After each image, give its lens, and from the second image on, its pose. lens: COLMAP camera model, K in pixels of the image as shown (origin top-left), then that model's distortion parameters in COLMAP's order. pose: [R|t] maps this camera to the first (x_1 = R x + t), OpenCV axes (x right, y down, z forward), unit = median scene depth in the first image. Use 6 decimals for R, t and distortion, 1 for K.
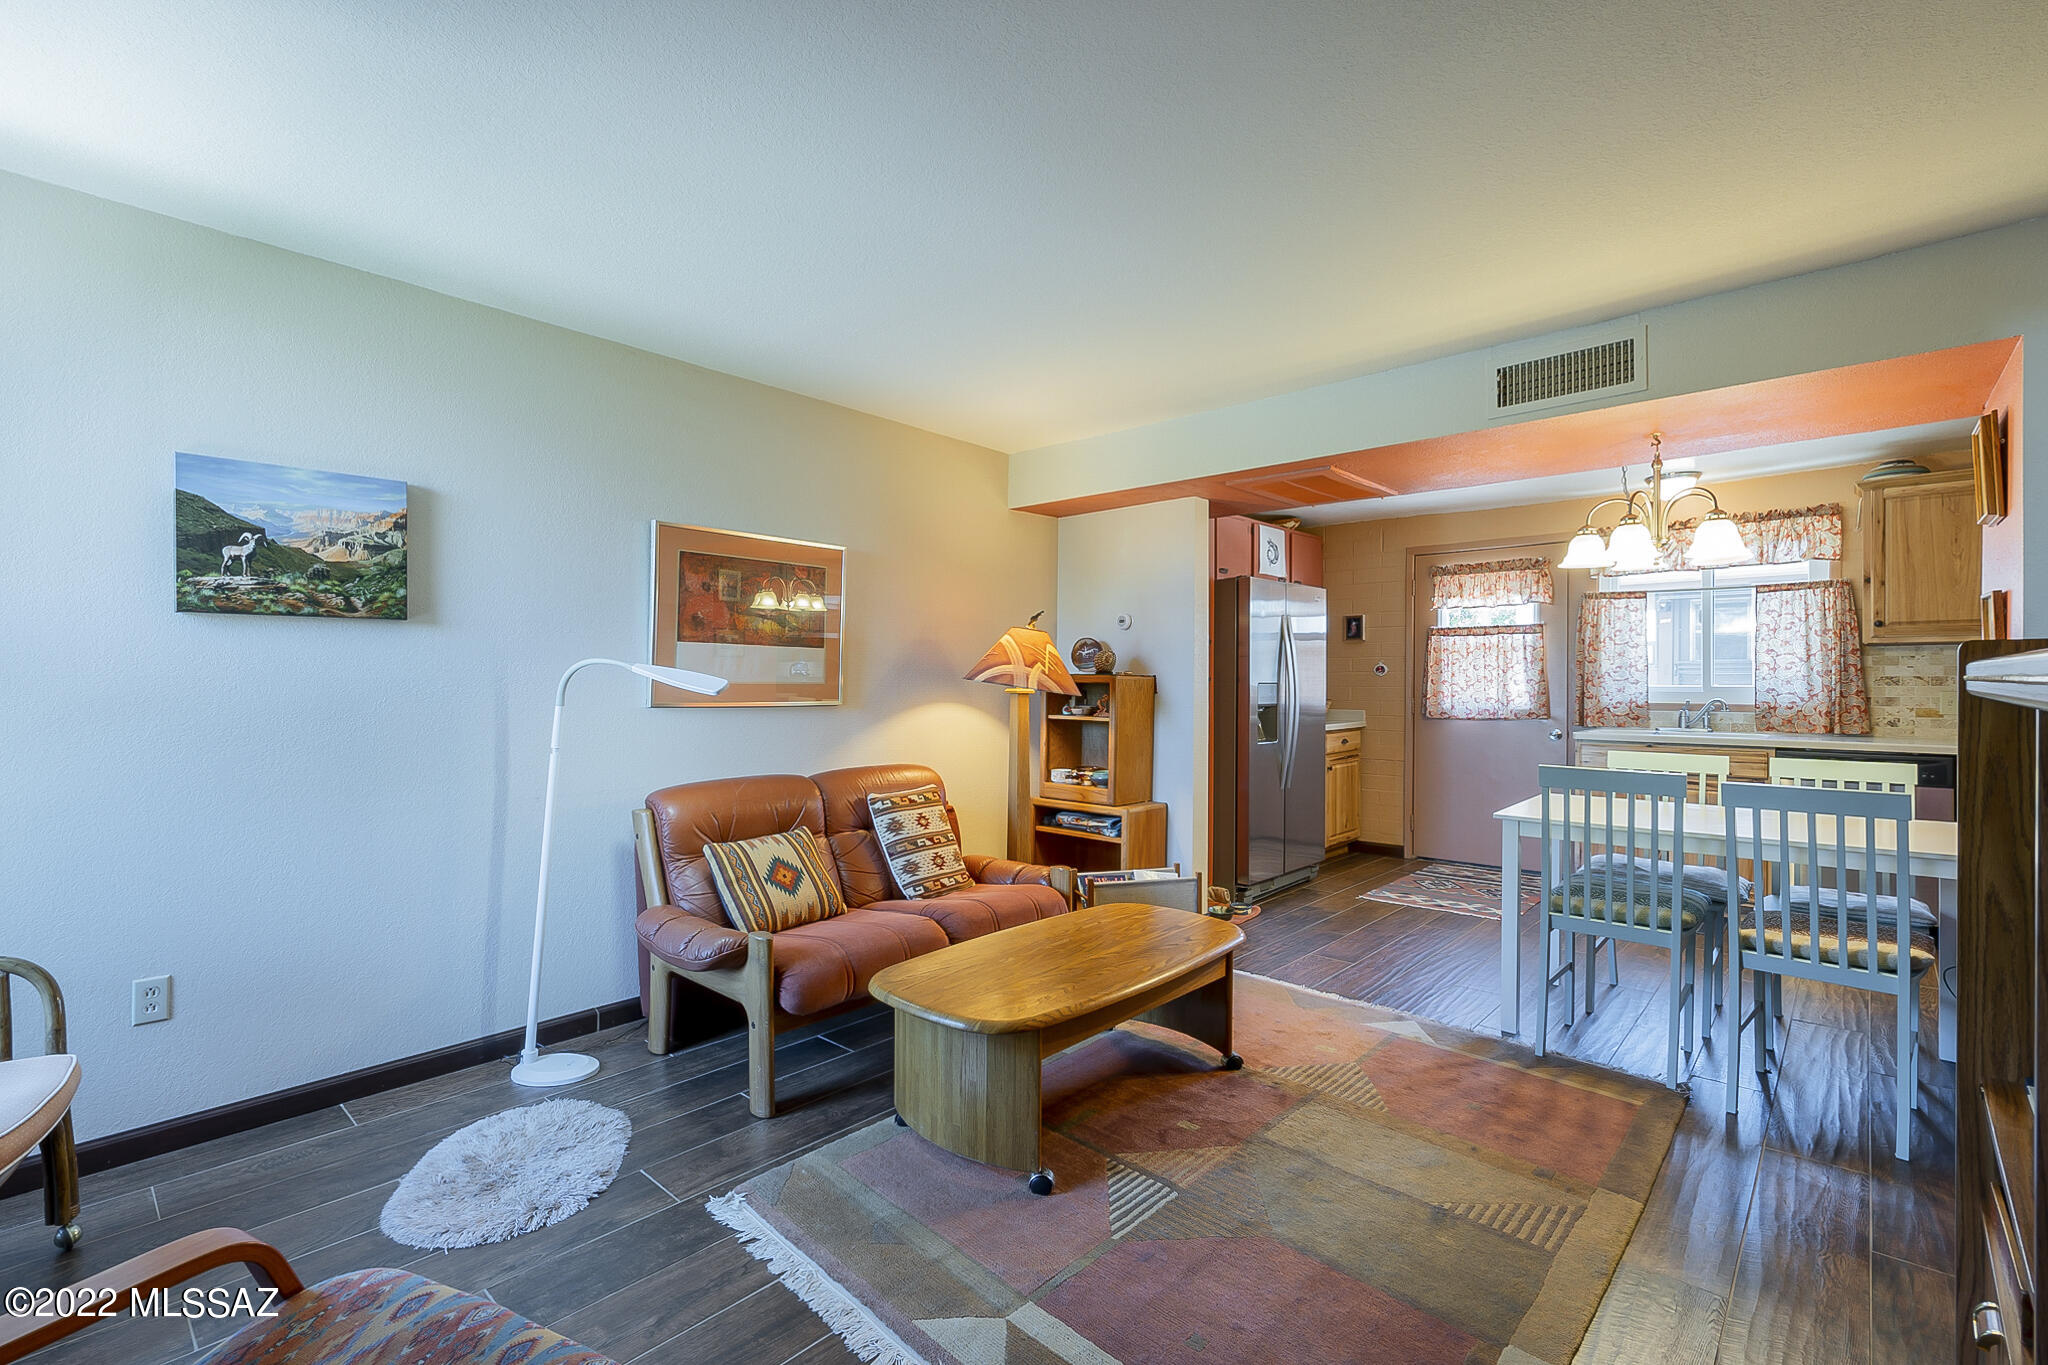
lens RADIAL K [[924.3, 0, 1013.8], [0, 924.3, 684.0], [0, 0, 1]] dist [-0.001905, 0.001386]
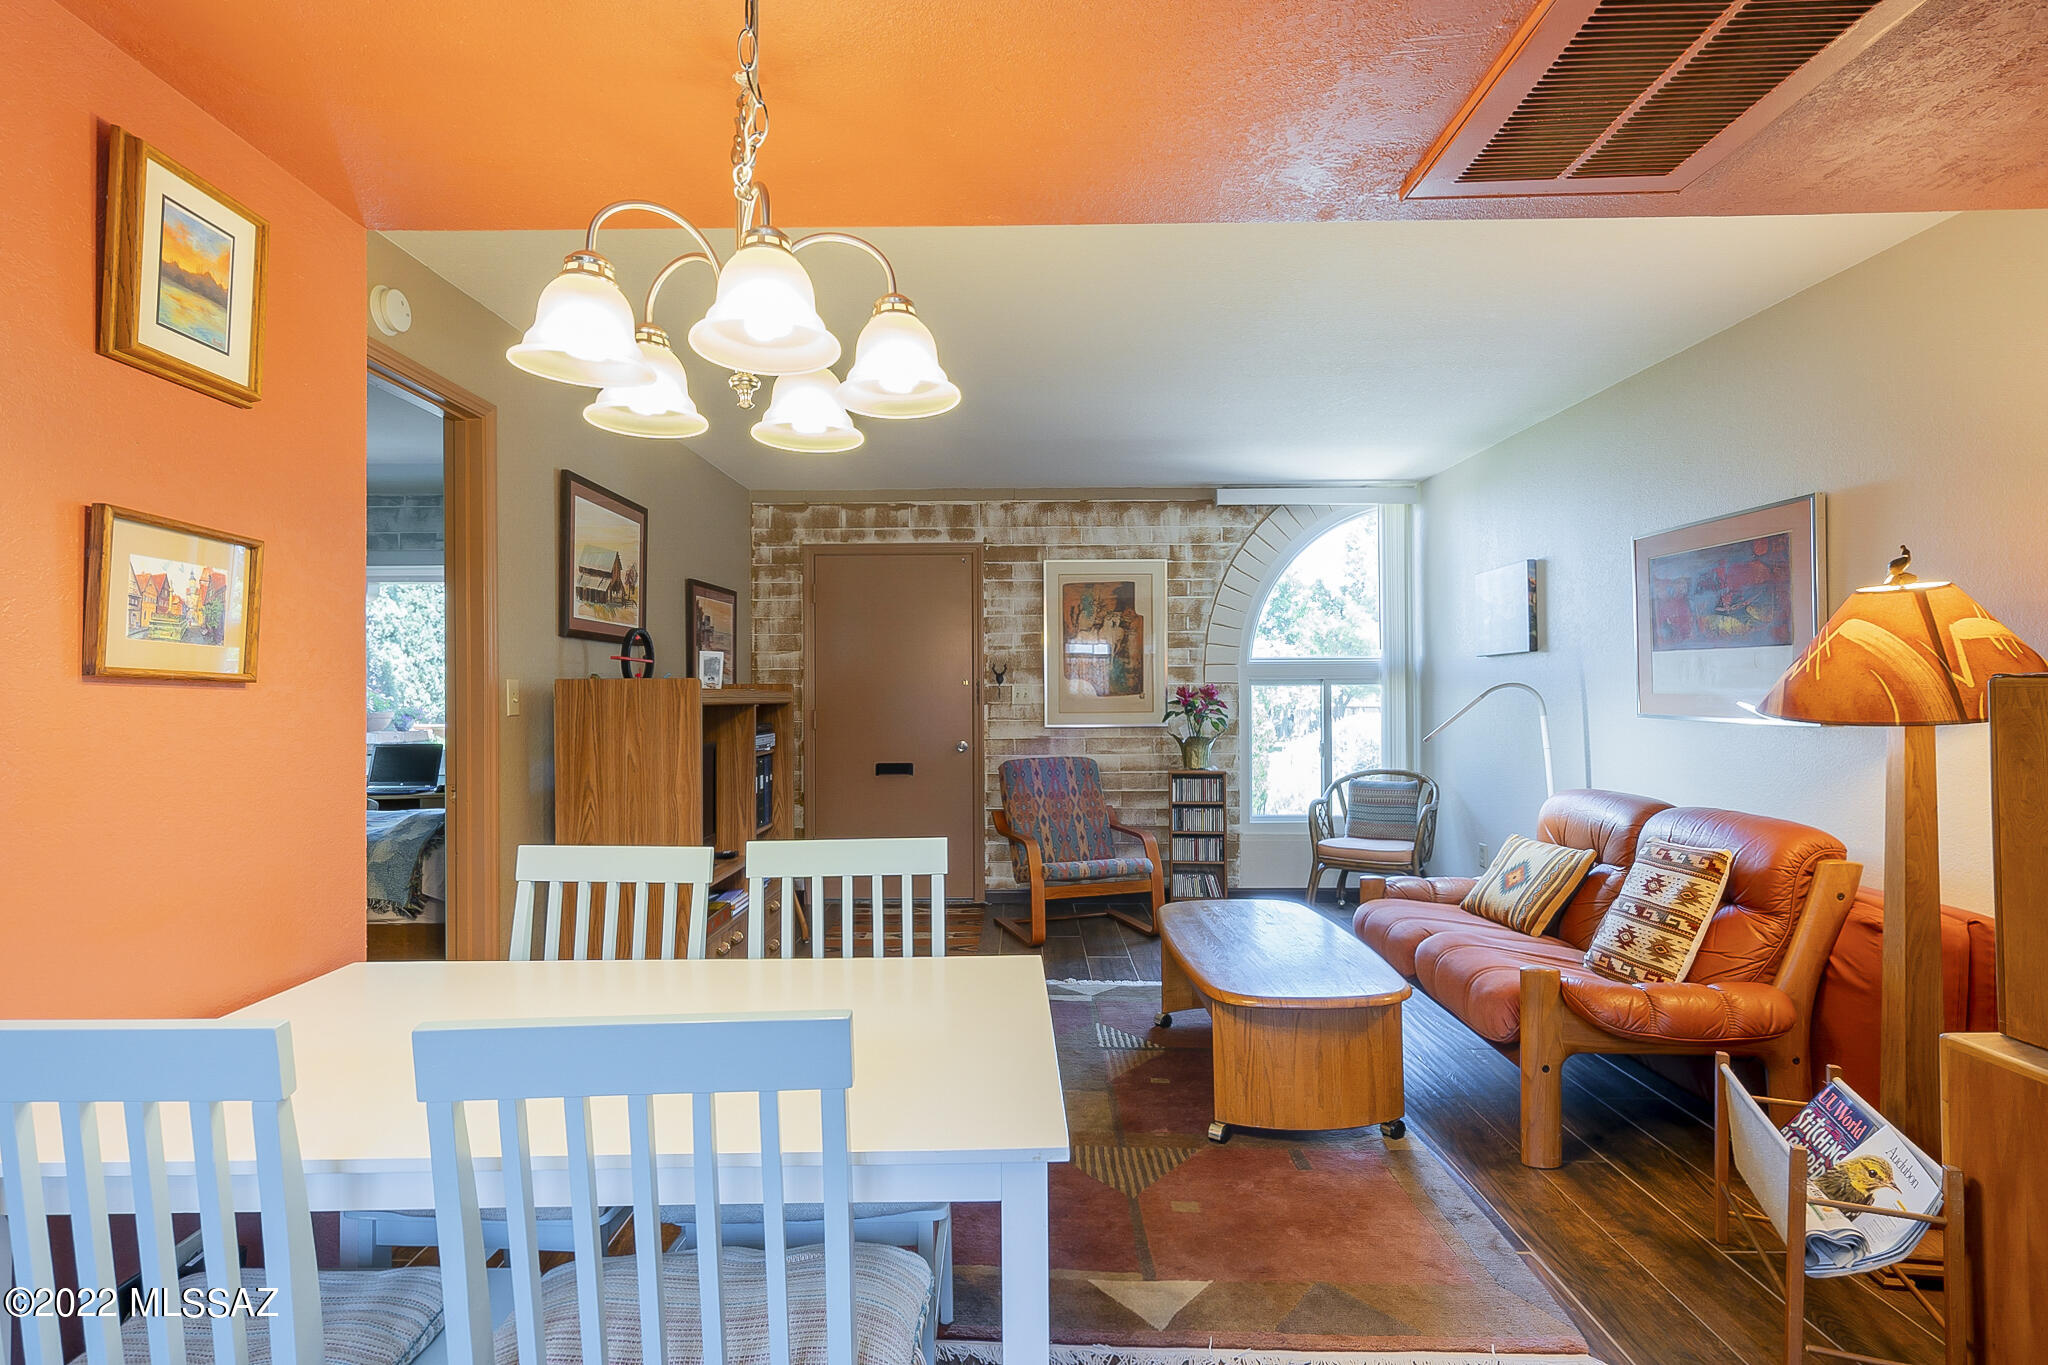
lens RADIAL K [[993.3, 0, 1015.4], [0, 993.3, 687.2], [0, 0, 1]] dist [-0.001105, 0.000323]
pose [[-0.737177, 0.000573, -0.675699, 0.642934], [0.004734, 0.999979, -0.004318, -0.004894], [0.675683, -0.006382, -0.737165, 0.995578]]
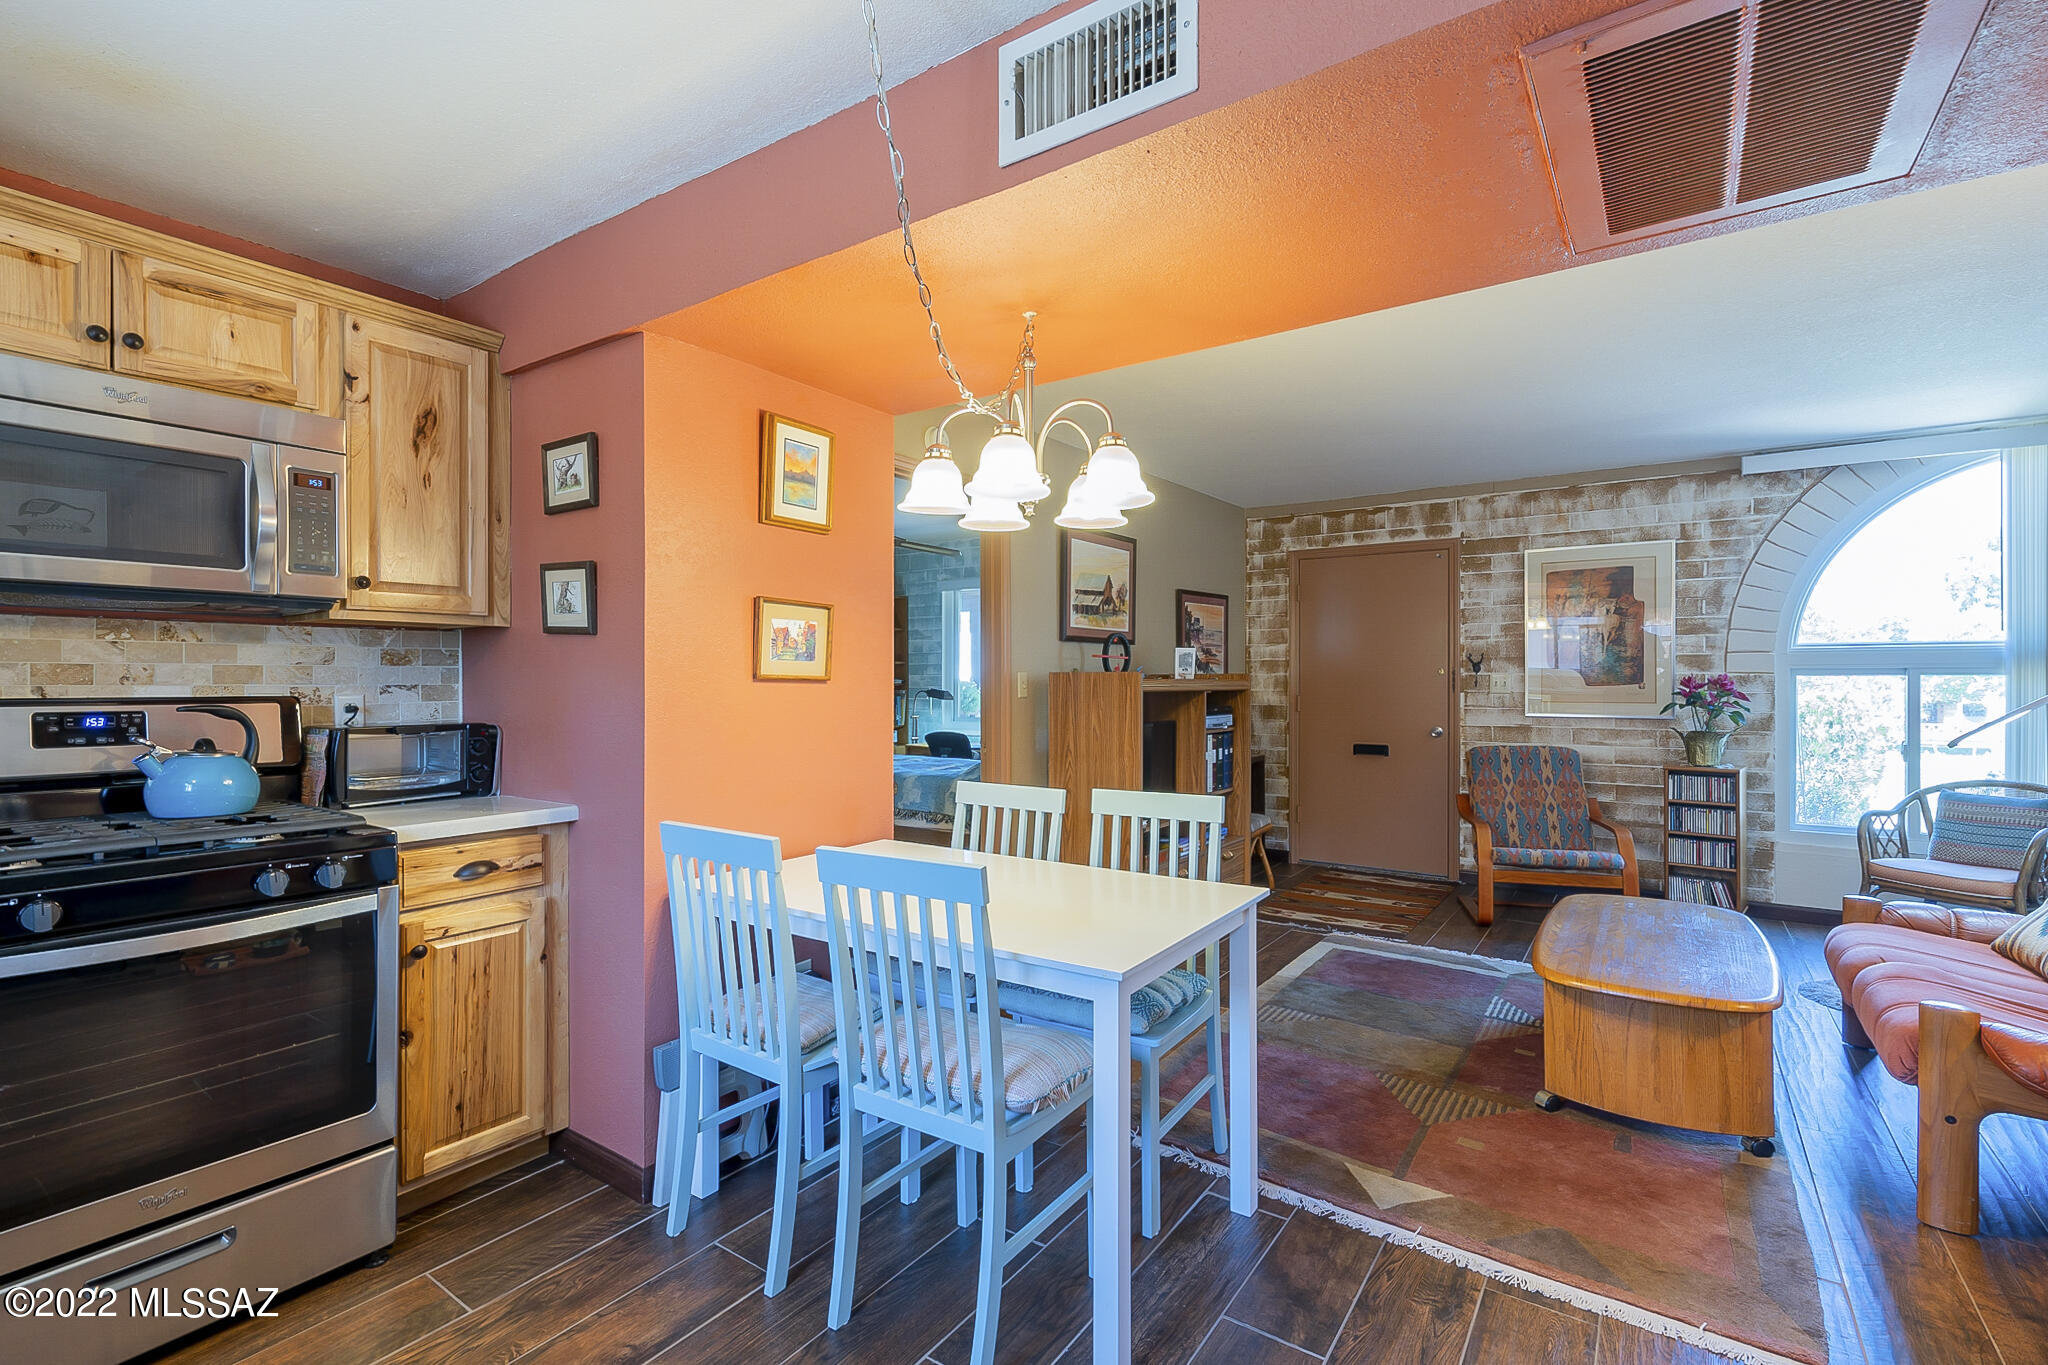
lens RADIAL K [[923.0, 0, 1017.9], [0, 923.0, 676.8], [0, 0, 1]] dist [0.001102, -0.000247]
pose [[-0.990427, 0.000911, -0.138033, 0.567448], [0.000542, 0.999996, 0.002713, -0.013086], [0.138035, 0.002612, -0.990424, 1.175438]]
